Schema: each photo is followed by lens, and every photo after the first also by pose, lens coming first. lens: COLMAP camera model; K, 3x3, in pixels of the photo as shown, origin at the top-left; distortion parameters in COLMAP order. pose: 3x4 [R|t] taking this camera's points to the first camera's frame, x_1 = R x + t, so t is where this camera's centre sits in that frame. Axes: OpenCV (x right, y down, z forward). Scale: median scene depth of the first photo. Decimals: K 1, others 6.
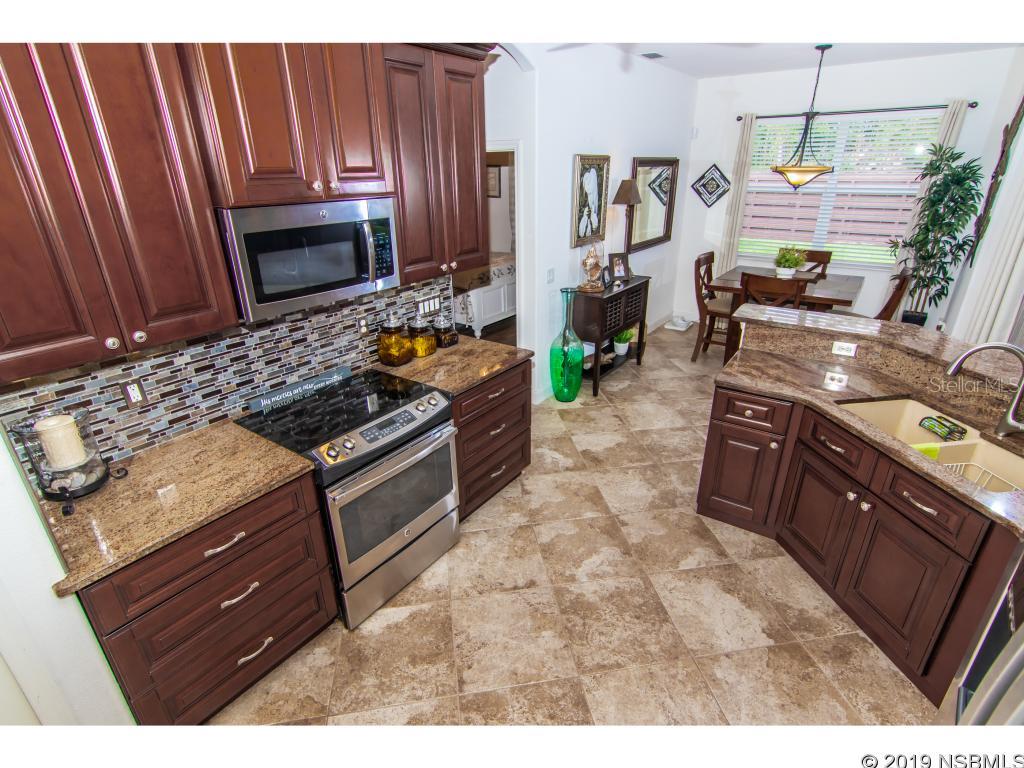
lens RADIAL K [[514.4, 0, 512.2], [0, 514.4, 389.5], [0, 0, 1]] dist [-0.000080, -0.000226]
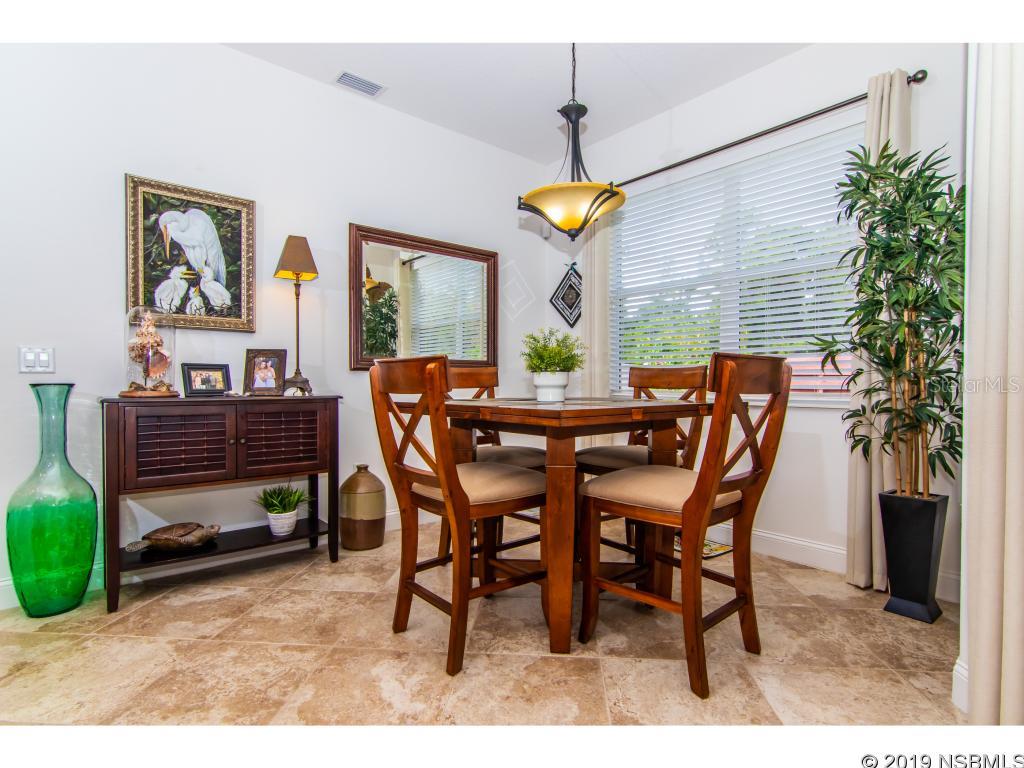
lens RADIAL K [[514.4, 0, 512.2], [0, 514.4, 389.5], [0, 0, 1]] dist [-0.000080, -0.000226]
pose [[0.968974, 0.015566, -0.246671, 0.643535], [-0.108674, 0.923199, -0.368636, -0.040708], [0.221988, 0.384006, 0.896248, 0.579617]]
